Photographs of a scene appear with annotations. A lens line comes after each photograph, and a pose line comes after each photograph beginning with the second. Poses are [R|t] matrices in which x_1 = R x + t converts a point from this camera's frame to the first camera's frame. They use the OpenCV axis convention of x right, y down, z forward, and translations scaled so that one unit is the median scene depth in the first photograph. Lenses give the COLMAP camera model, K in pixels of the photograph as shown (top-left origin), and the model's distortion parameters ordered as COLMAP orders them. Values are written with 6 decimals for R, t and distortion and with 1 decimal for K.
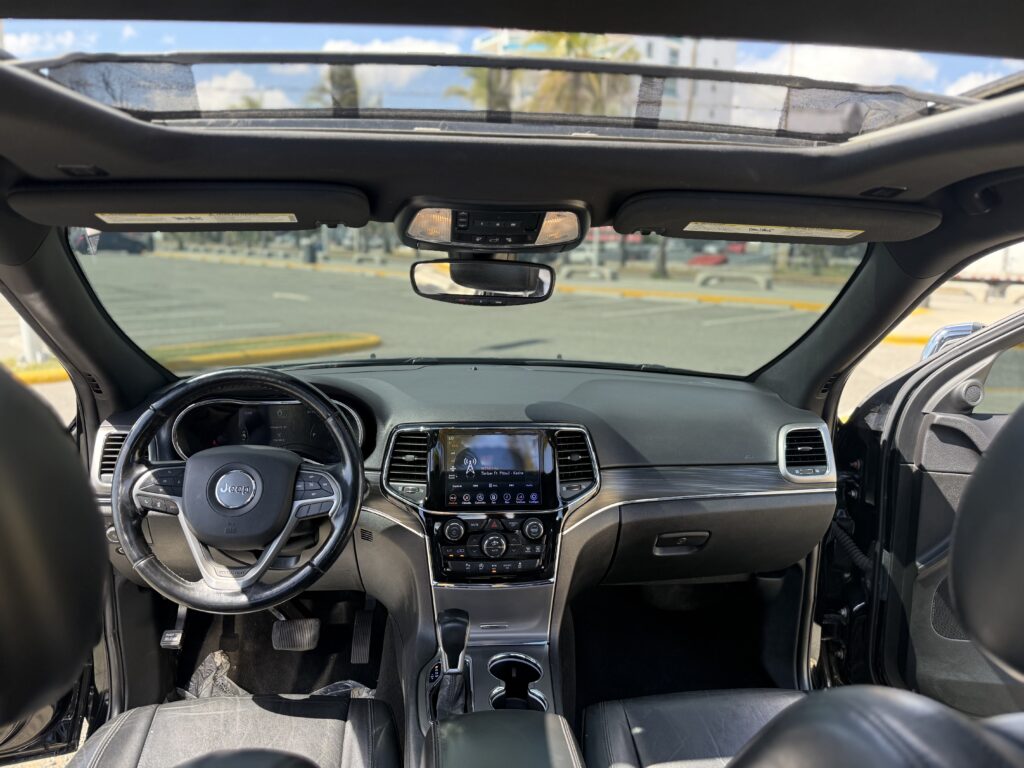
lens RADIAL K [[714.9, 0, 515.6], [0, 714.9, 388.2], [0, 0, 1]] dist [0.004062, -0.006904]
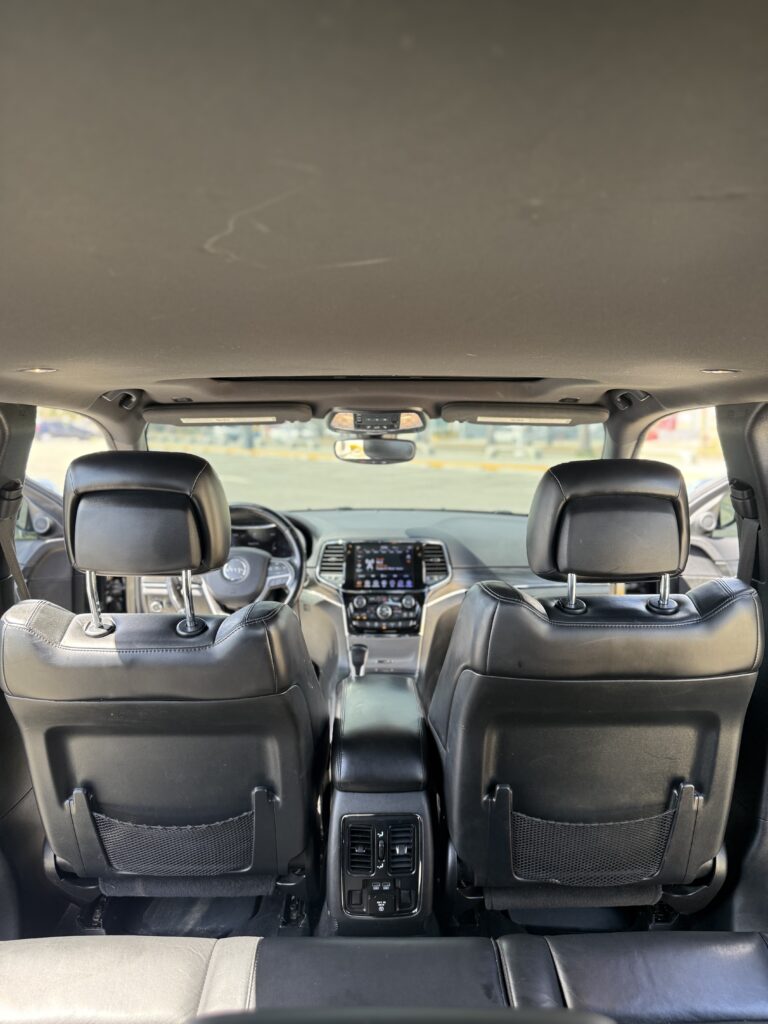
lens RADIAL K [[714.9, 0, 382.0], [0, 714.9, 509.7], [0, 0, 1]] dist [0.004062, -0.006904]
pose [[0.995929, -0.008070, -0.089777, 0.112581], [0.000616, 0.996570, -0.082748, 0.122315], [0.090137, 0.082356, 0.992518, -0.633381]]
